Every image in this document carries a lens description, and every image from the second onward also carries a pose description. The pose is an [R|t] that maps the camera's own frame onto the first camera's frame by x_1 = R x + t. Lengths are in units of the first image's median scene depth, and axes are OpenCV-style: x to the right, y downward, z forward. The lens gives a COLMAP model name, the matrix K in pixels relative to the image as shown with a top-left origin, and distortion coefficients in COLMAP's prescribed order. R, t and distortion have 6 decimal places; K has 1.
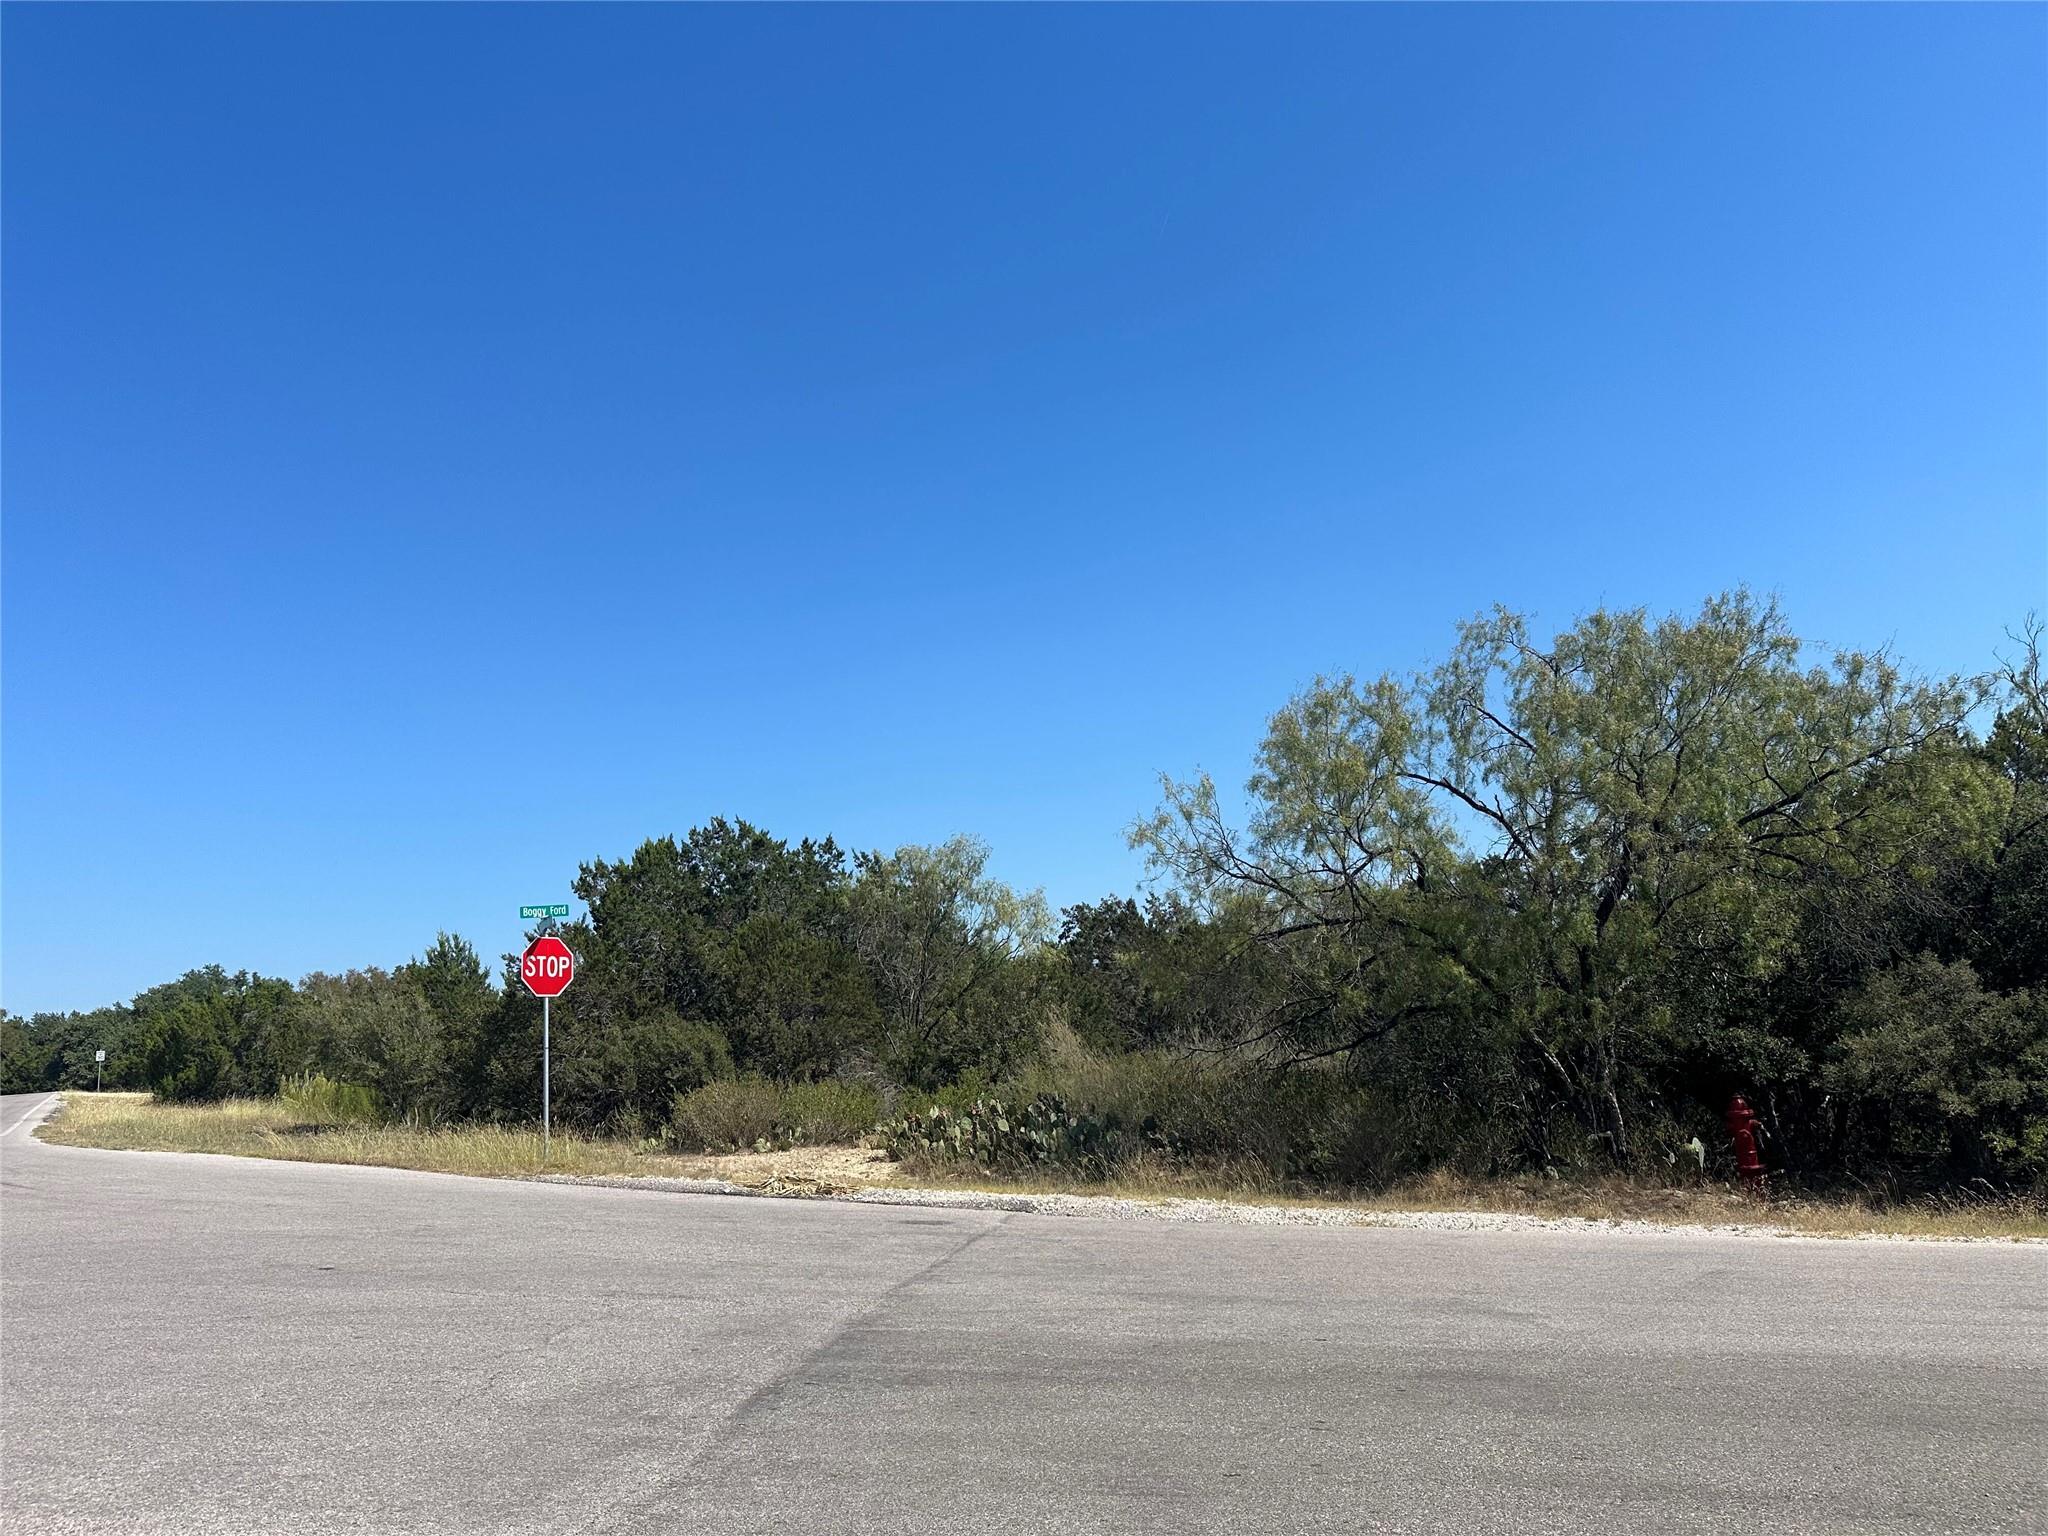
lens RADIAL K [[1422.8, 0, 1015.5], [0, 1422.8, 767.2], [0, 0, 1]] dist [0.104182, -0.135288]
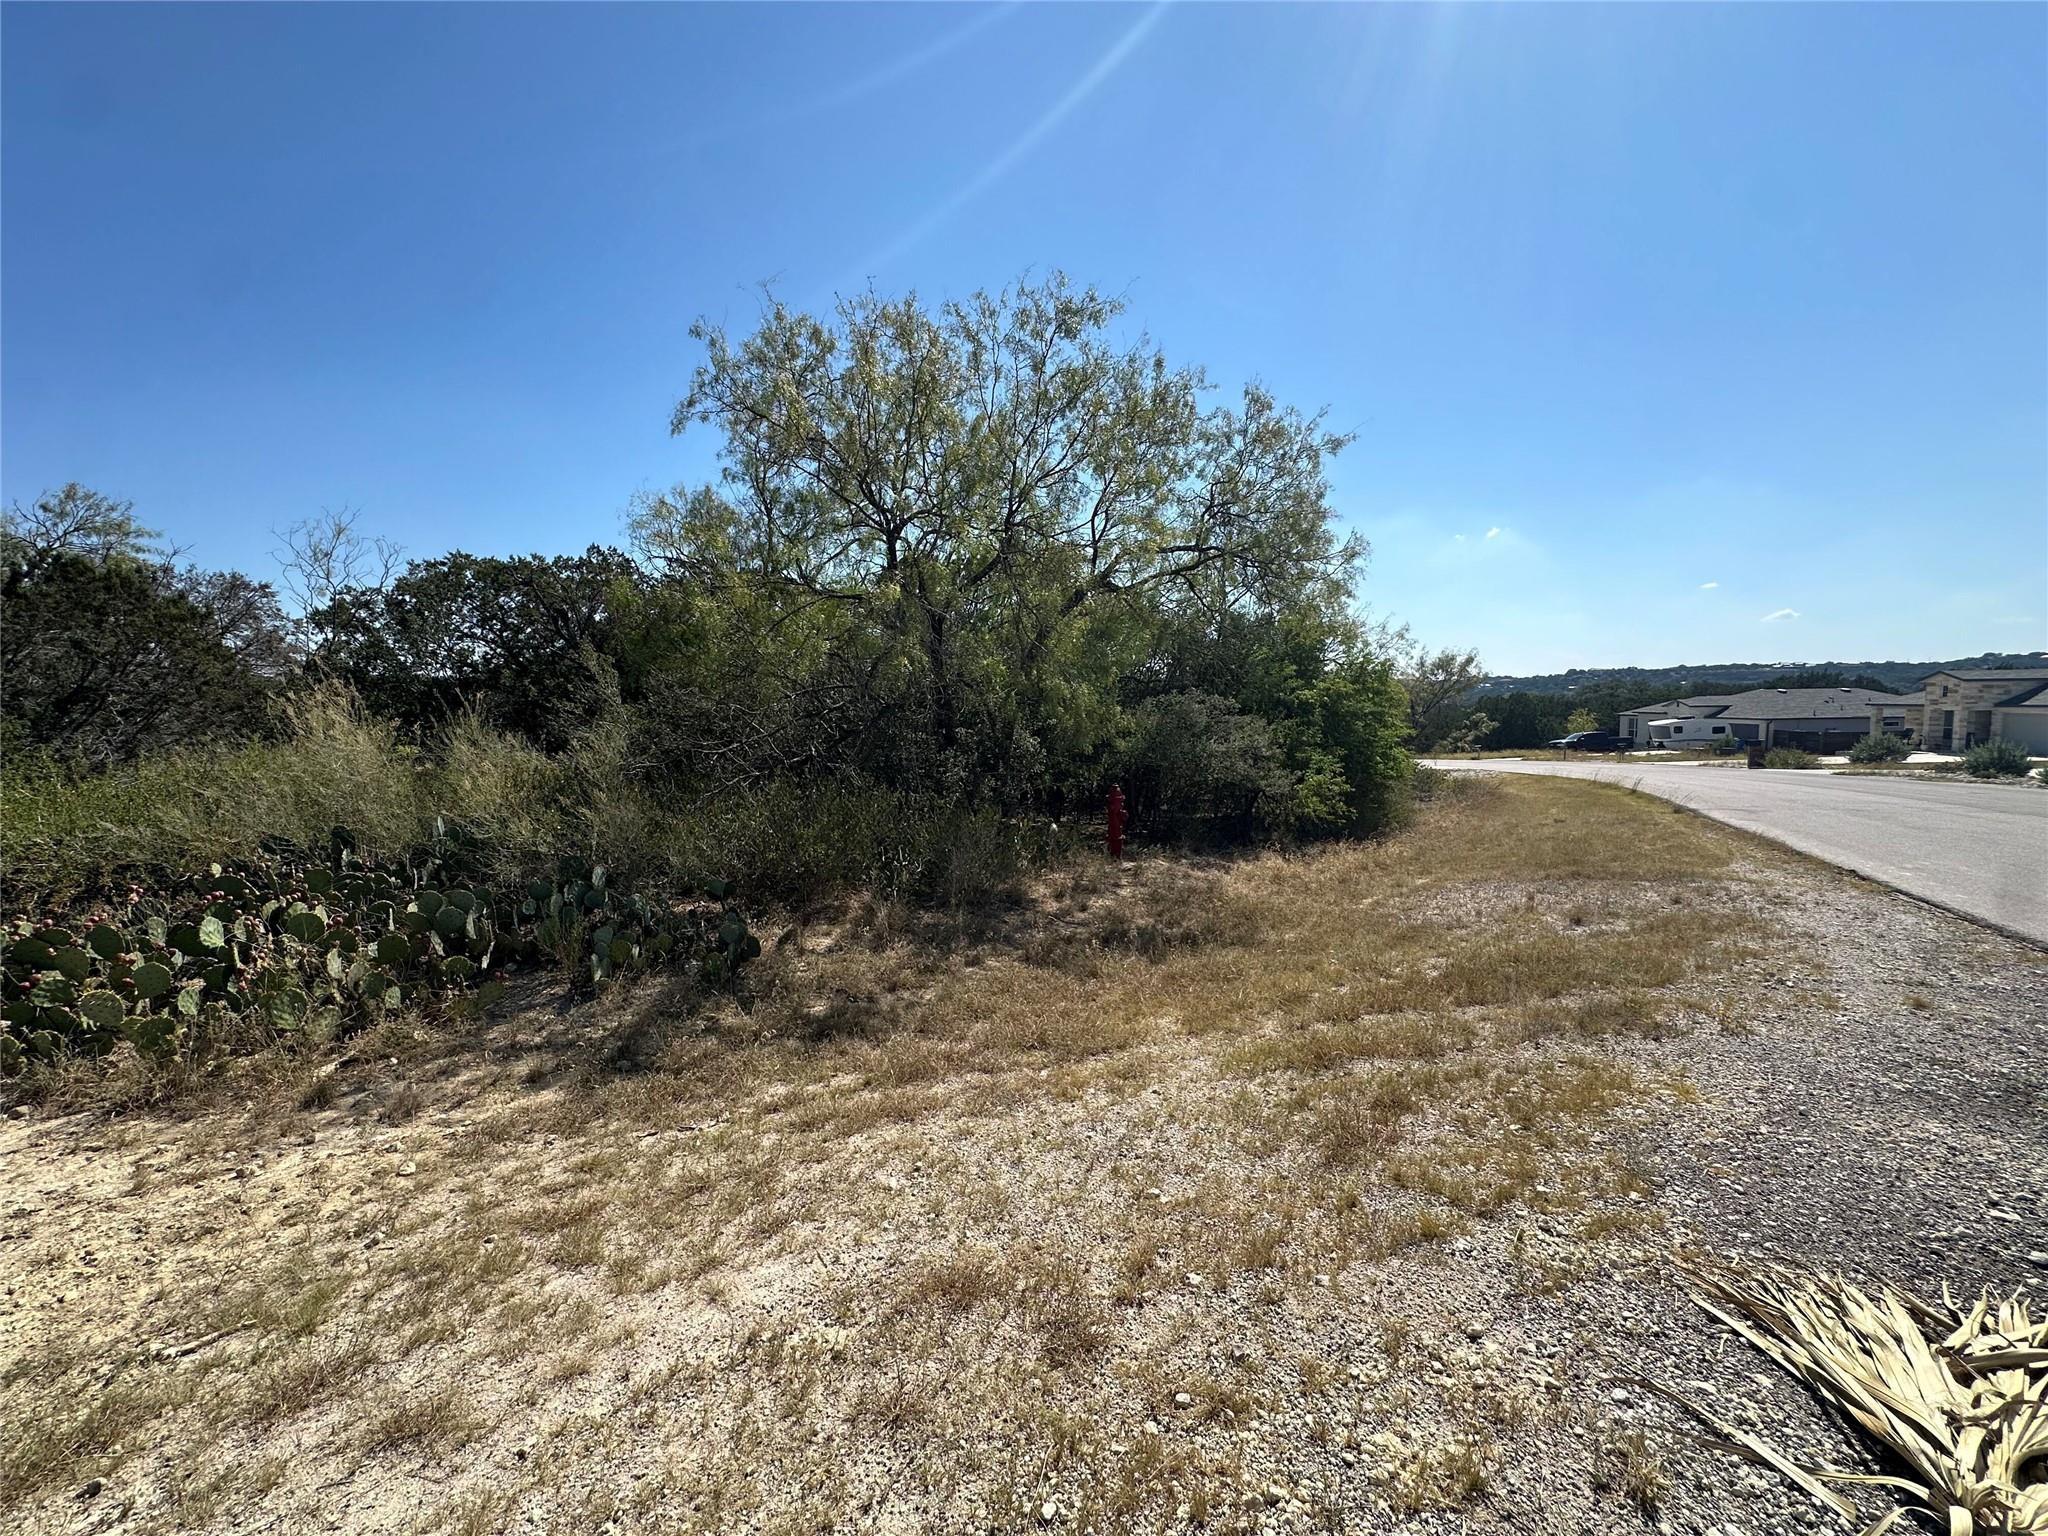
lens RADIAL K [[816.2, 0, 1022.1], [0, 816.2, 767.9], [0, 0, 1]] dist [-0.006129, 0.001121]
pose [[0.255166, -0.017395, 0.966741, -0.203932], [-0.195198, 0.978325, 0.069125, 0.155883], [-0.946989, -0.206344, 0.246240, 0.791475]]
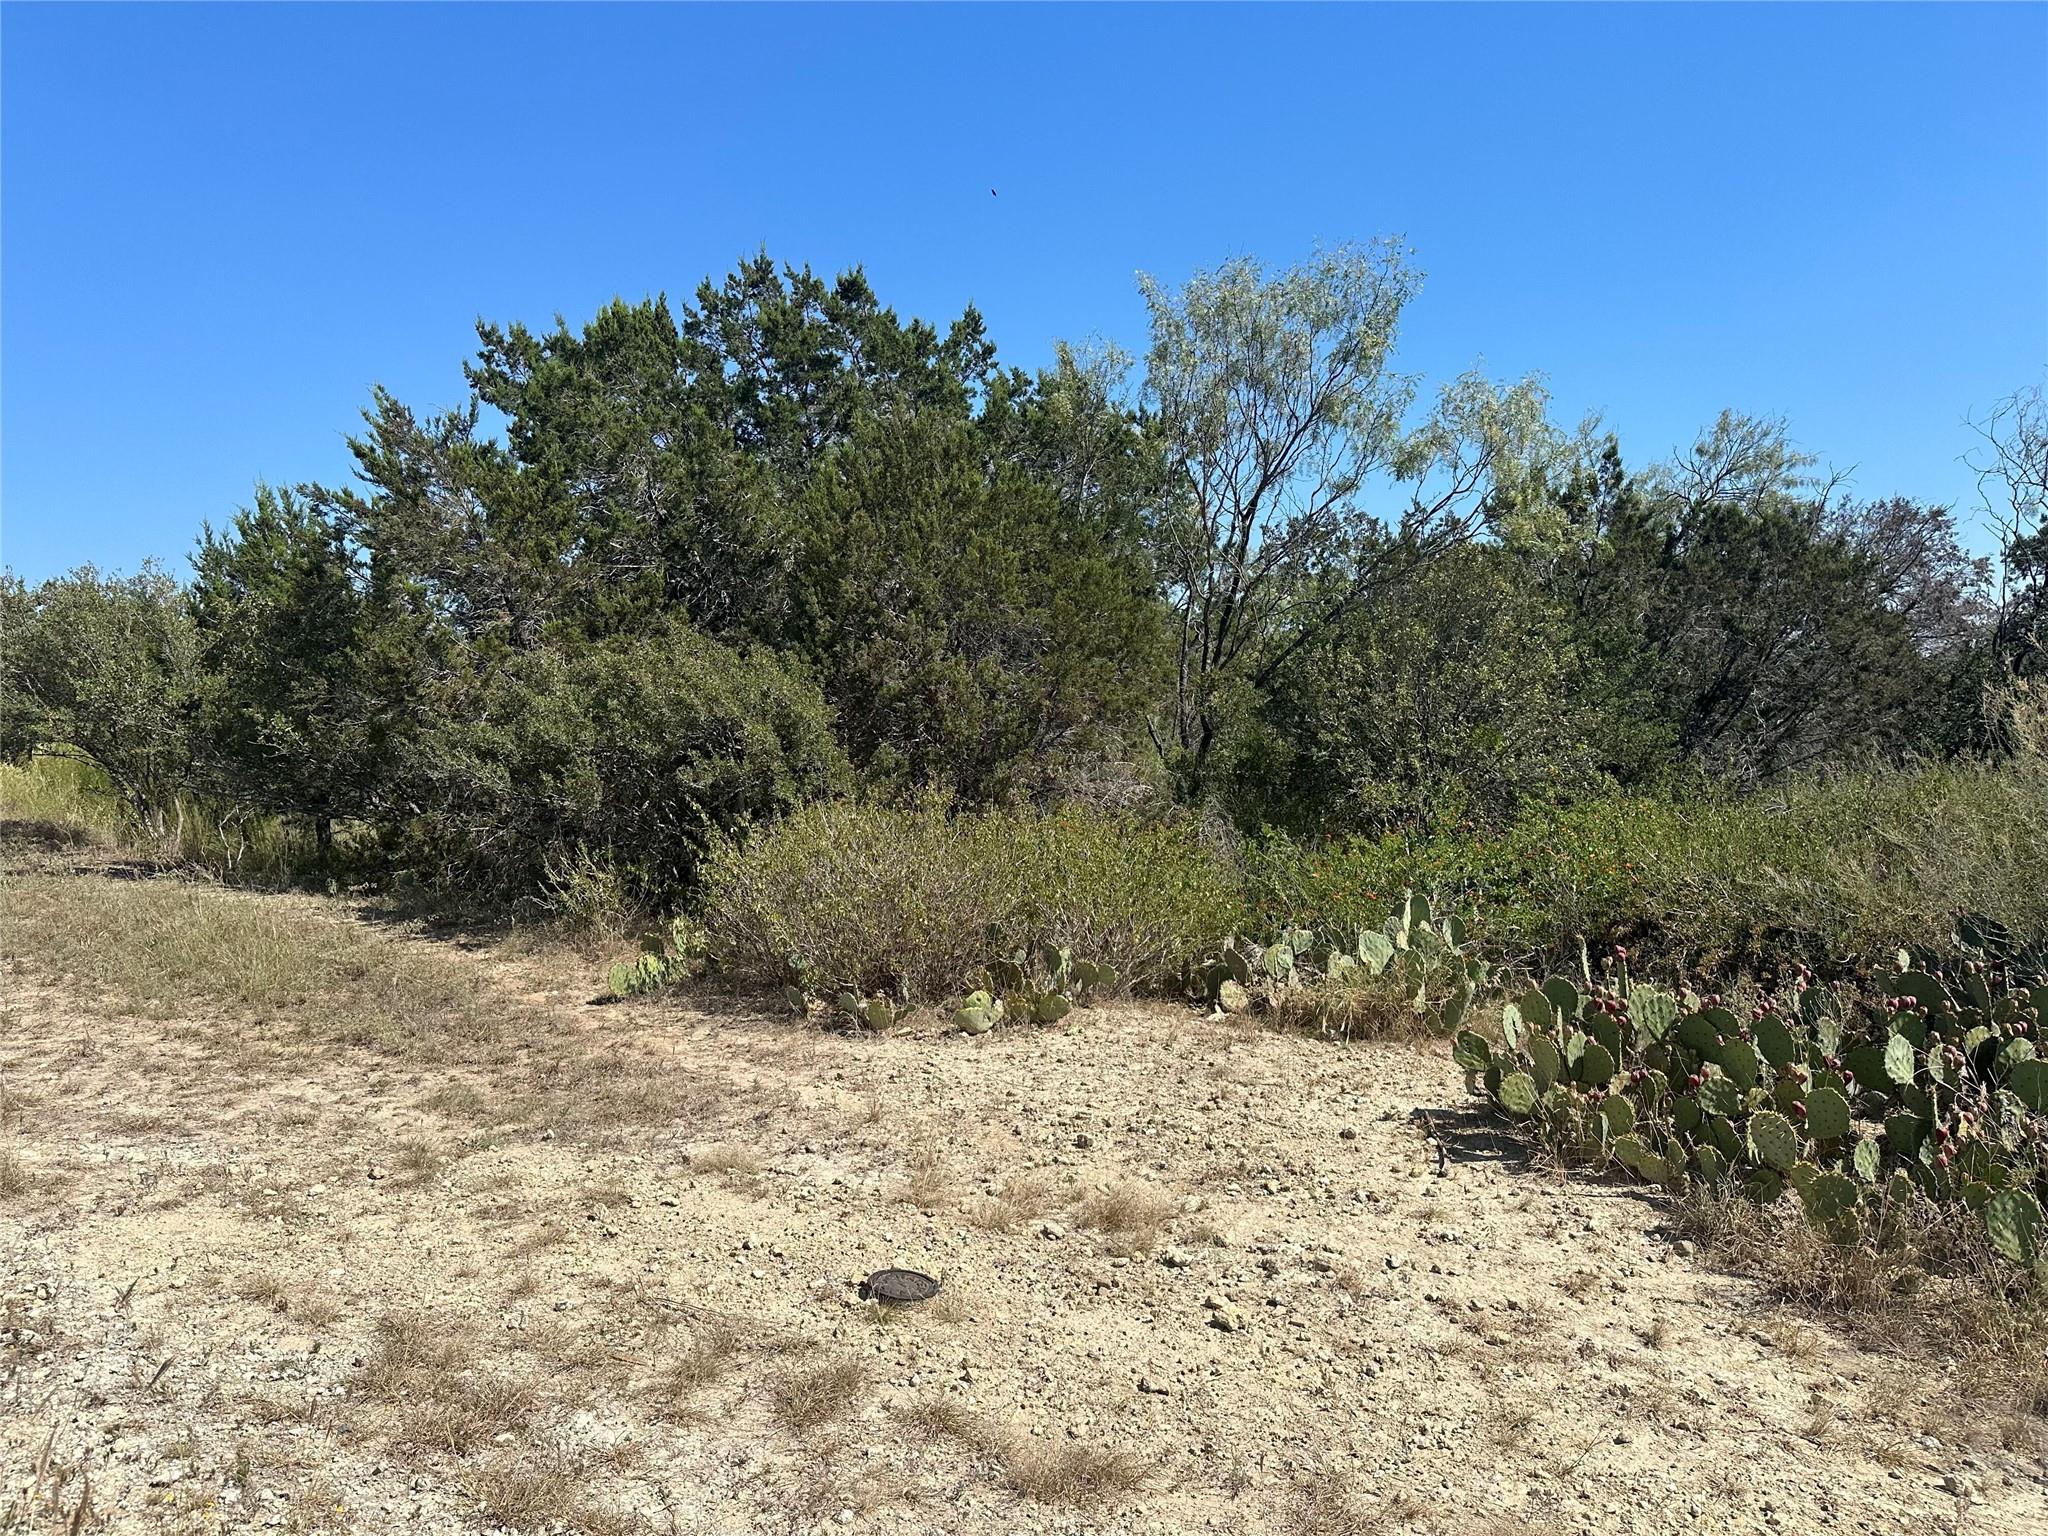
lens RADIAL K [[1422.0, 0, 1023.6], [0, 1422.0, 784.9], [0, 0, 1]] dist [0.100392, -0.146874]
pose [[0.999035, 0.038997, 0.020210, -0.206427], [-0.042657, 0.971118, 0.234755, 0.159455], [-0.010471, -0.235391, 0.971844, 0.815869]]
